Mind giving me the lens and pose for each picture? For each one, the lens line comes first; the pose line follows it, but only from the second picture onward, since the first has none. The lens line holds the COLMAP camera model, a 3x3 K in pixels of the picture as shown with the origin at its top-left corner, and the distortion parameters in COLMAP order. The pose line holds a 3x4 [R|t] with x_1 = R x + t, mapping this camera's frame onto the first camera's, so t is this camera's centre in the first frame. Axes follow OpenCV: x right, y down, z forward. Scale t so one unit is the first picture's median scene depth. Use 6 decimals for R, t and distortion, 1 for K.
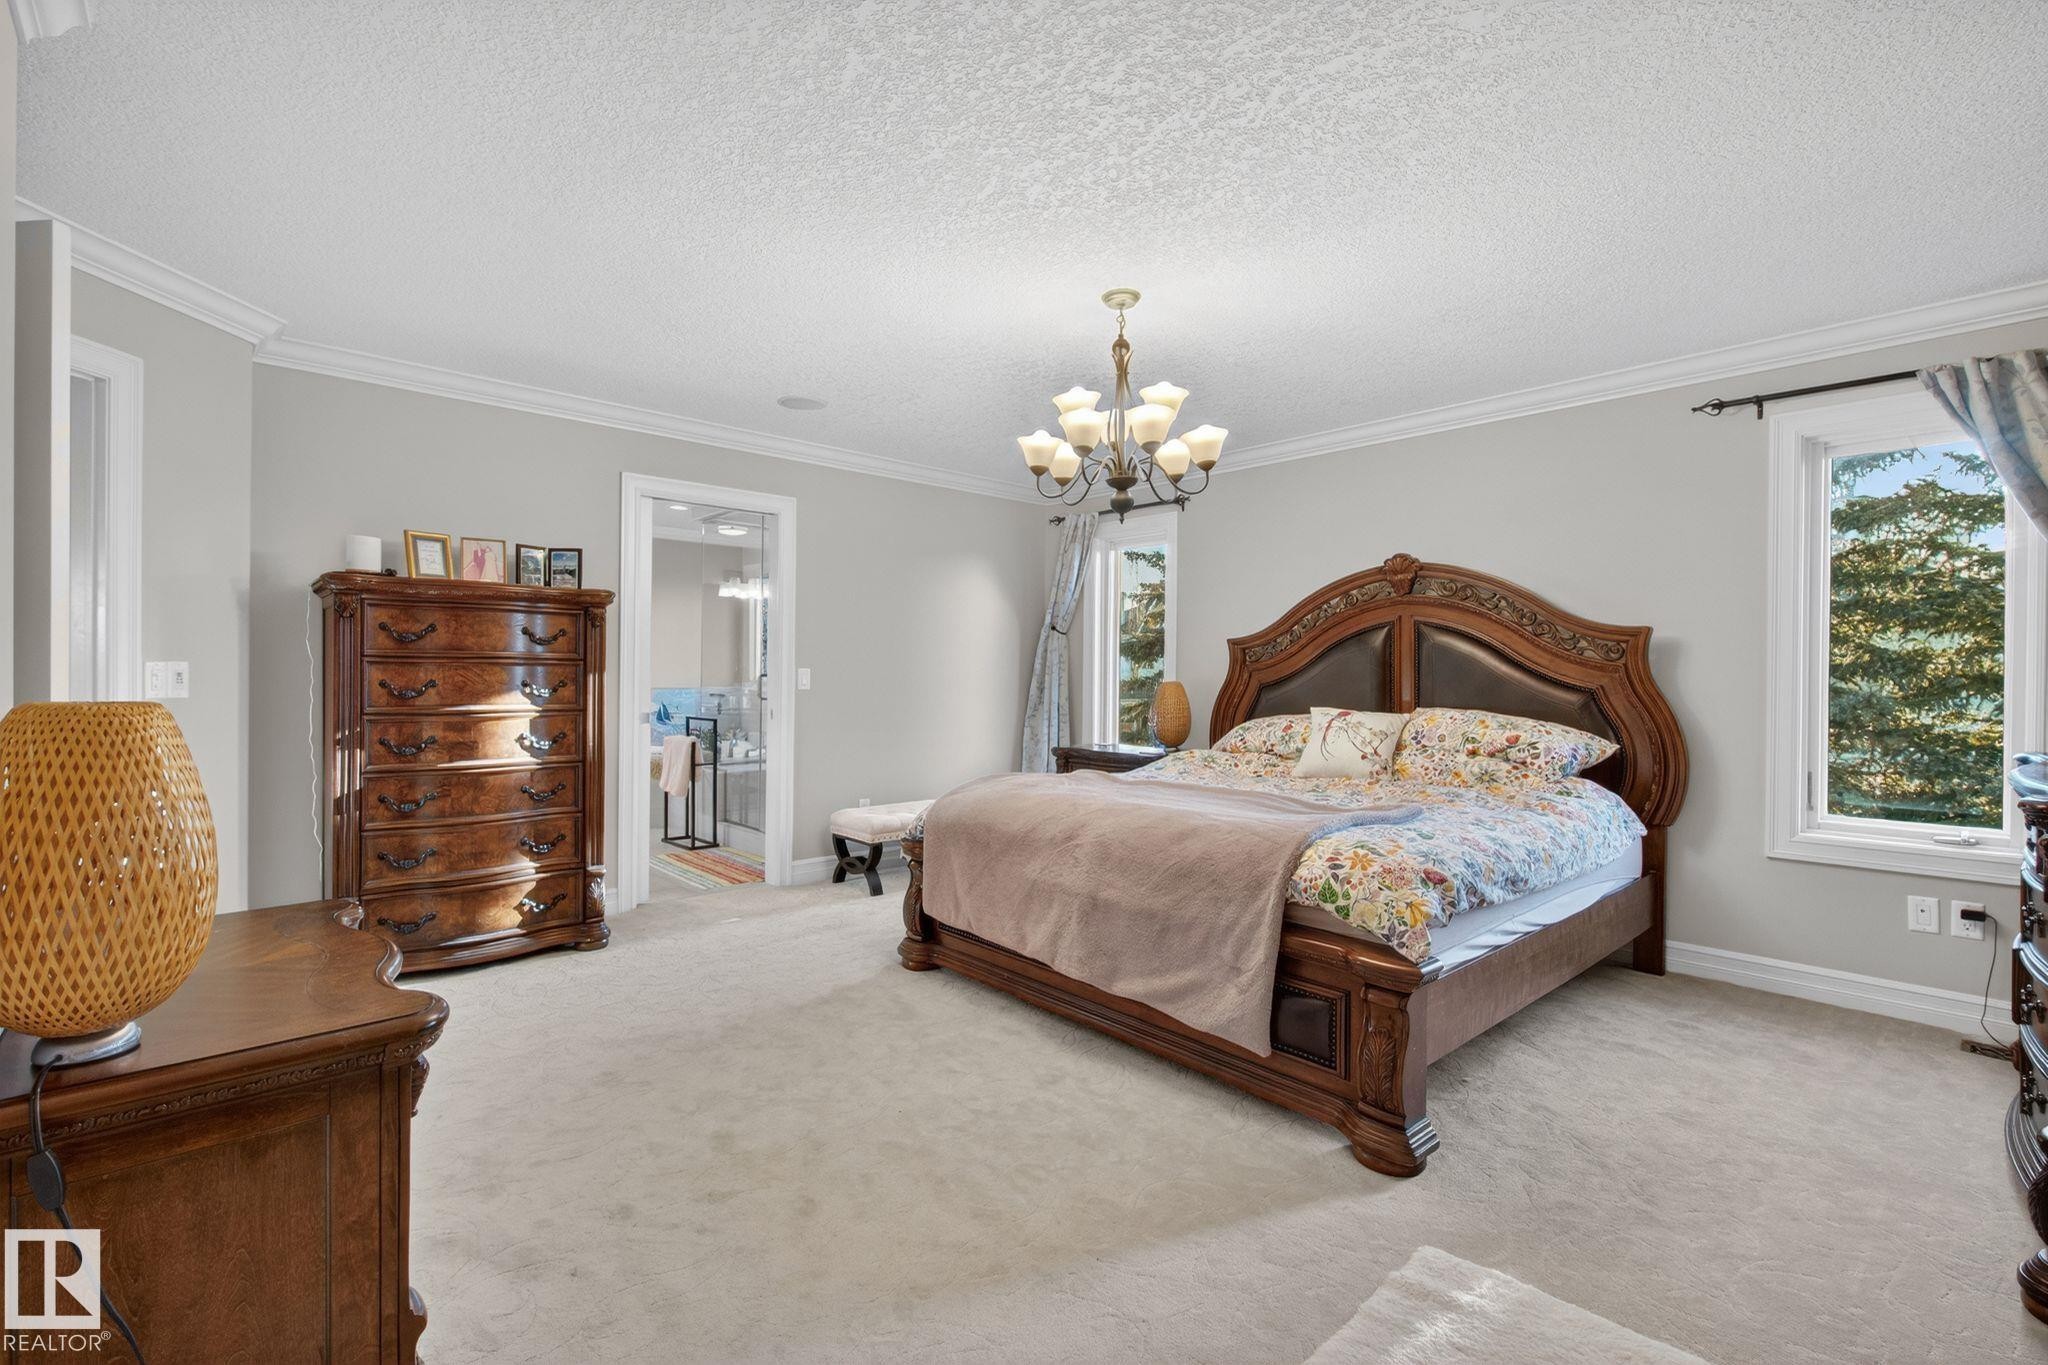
lens RADIAL K [[904.5, 0, 996.5], [0, 904.5, 676.6], [0, 0, 1]] dist [0.011783, -0.007959]
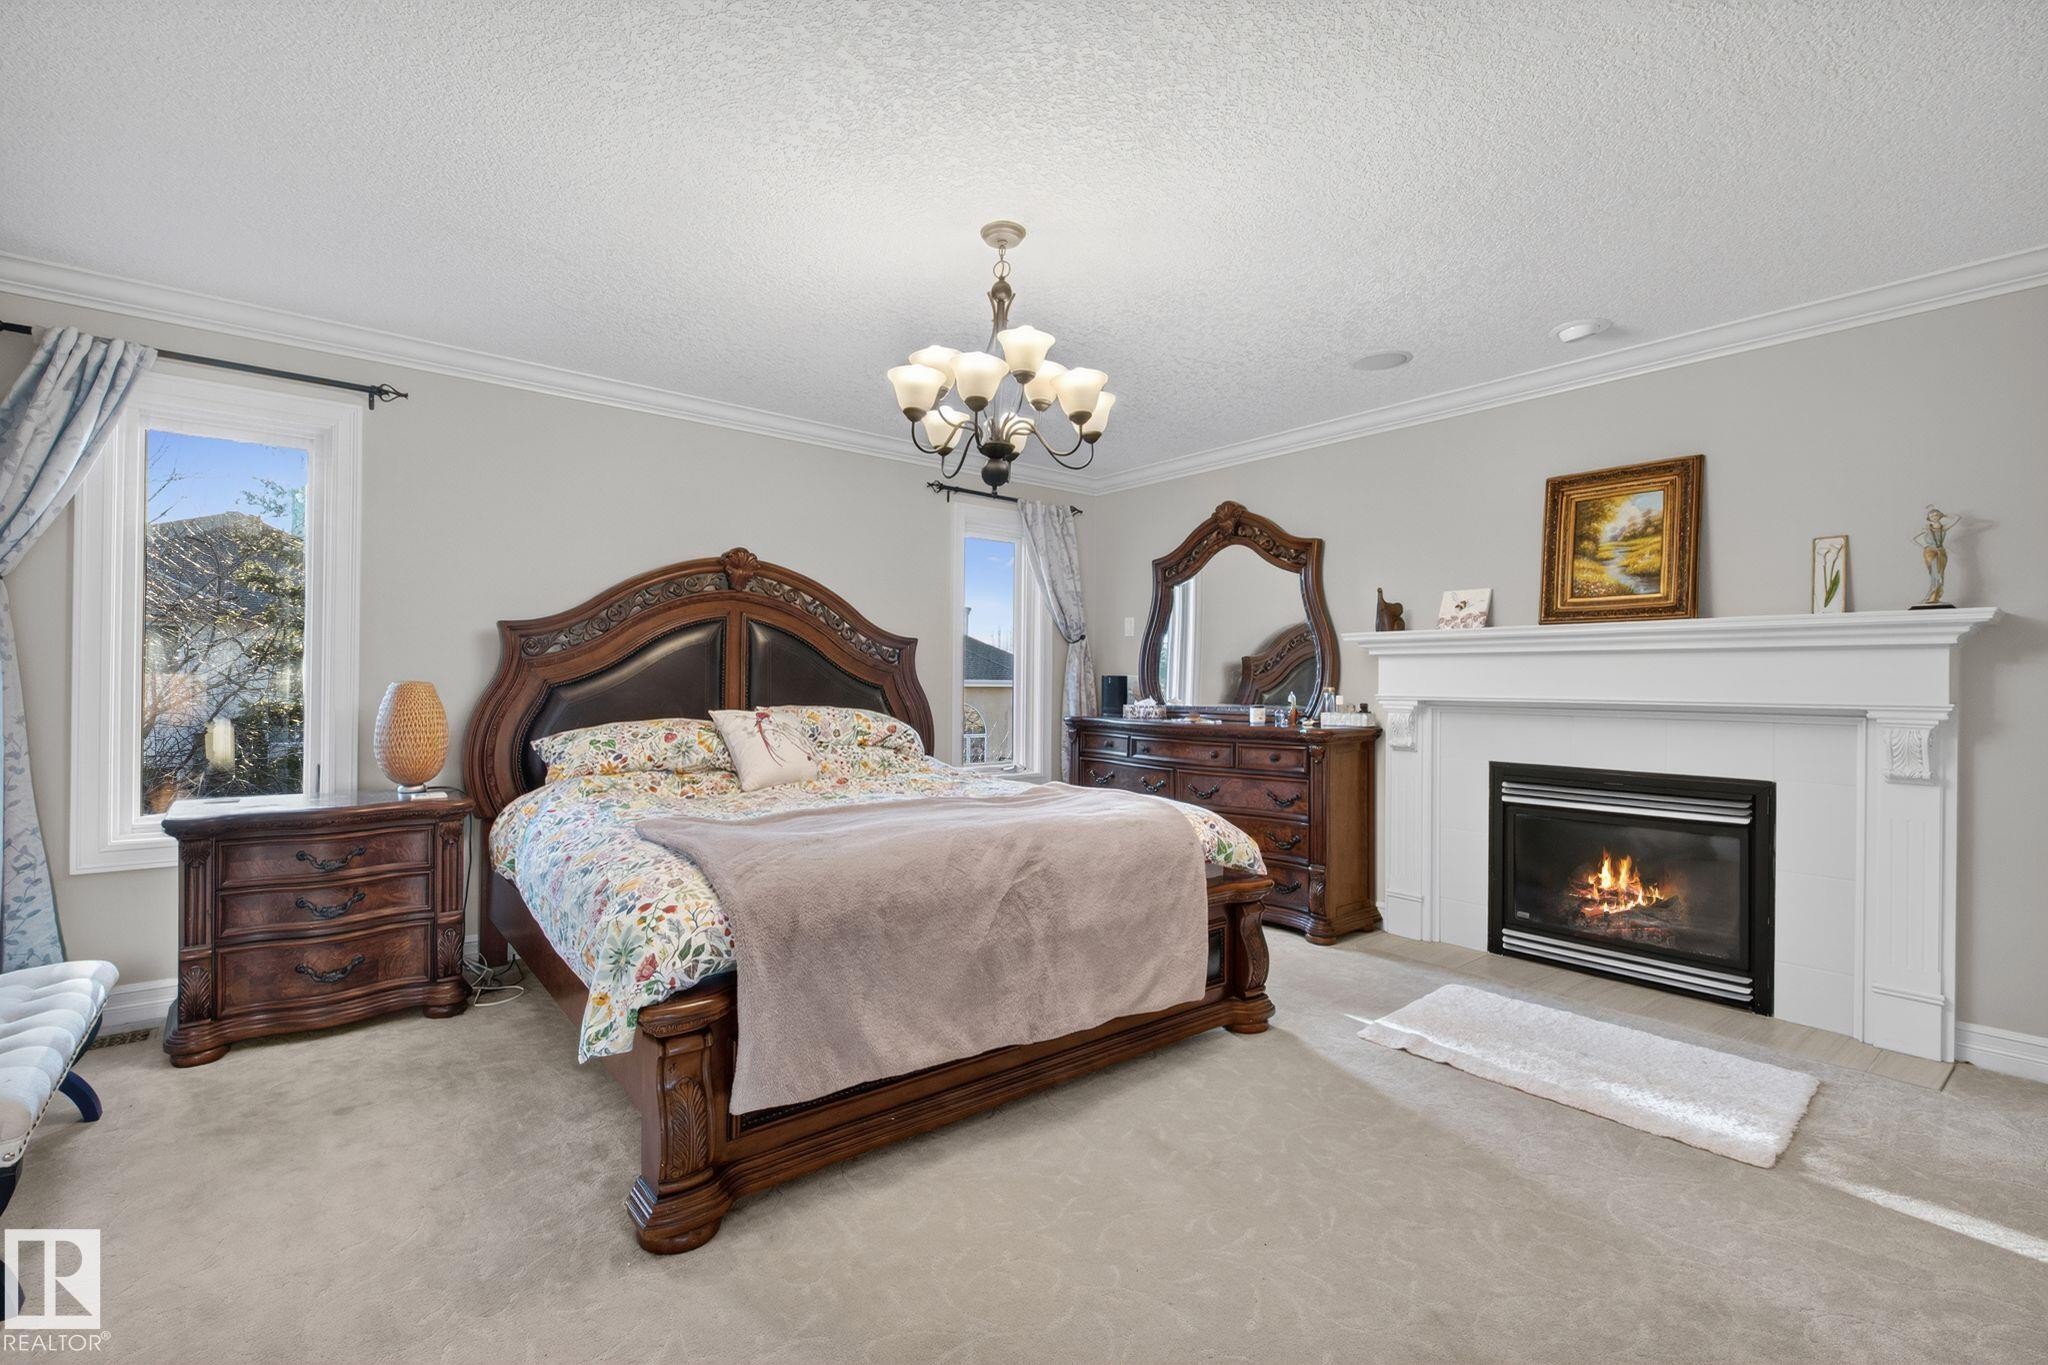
lens RADIAL K [[904.5, 0, 996.5], [0, 904.5, 676.6], [0, 0, 1]] dist [0.011783, -0.007959]
pose [[0.051246, -0.003642, 0.998679, -0.667329], [-0.006541, 0.999971, 0.003982, -0.005000], [-0.998665, -0.006736, 0.051221, 0.892908]]
